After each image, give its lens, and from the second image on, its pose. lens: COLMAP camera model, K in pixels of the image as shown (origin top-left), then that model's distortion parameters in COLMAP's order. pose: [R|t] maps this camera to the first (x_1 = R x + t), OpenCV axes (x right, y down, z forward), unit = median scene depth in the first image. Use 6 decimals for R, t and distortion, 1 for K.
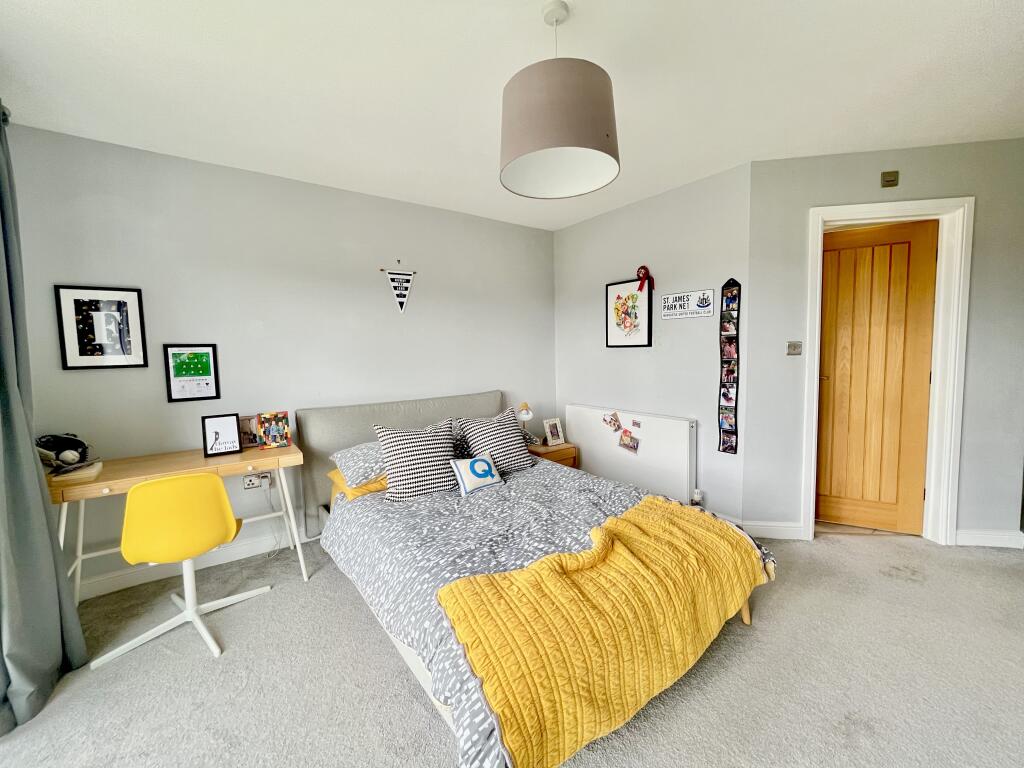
lens RADIAL K [[413.1, 0, 512.0], [0, 413.1, 382.4], [0, 0, 1]] dist [-0.002123, 0.000181]
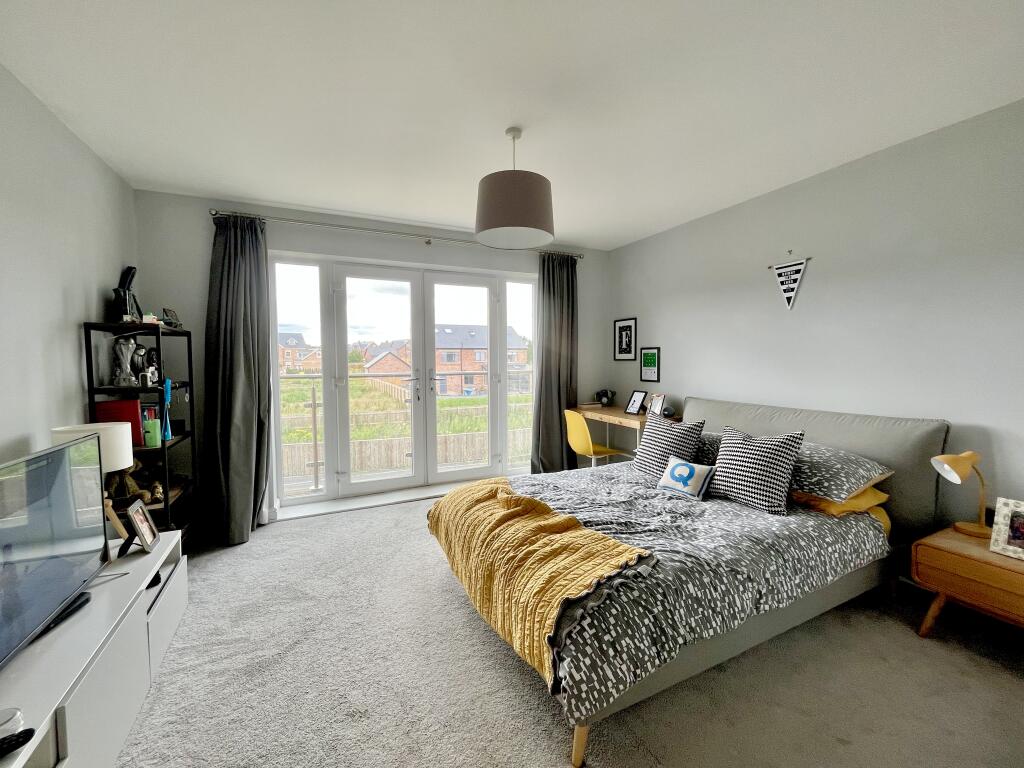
lens RADIAL K [[413.1, 0, 511.9], [0, 413.1, 380.3], [0, 0, 1]] dist [-0.002123, 0.000181]
pose [[-0.181008, 0.074810, -0.980632, 0.737676], [-0.067549, 0.993802, 0.088283, -0.054961], [0.981159, 0.082221, -0.174832, 0.590763]]
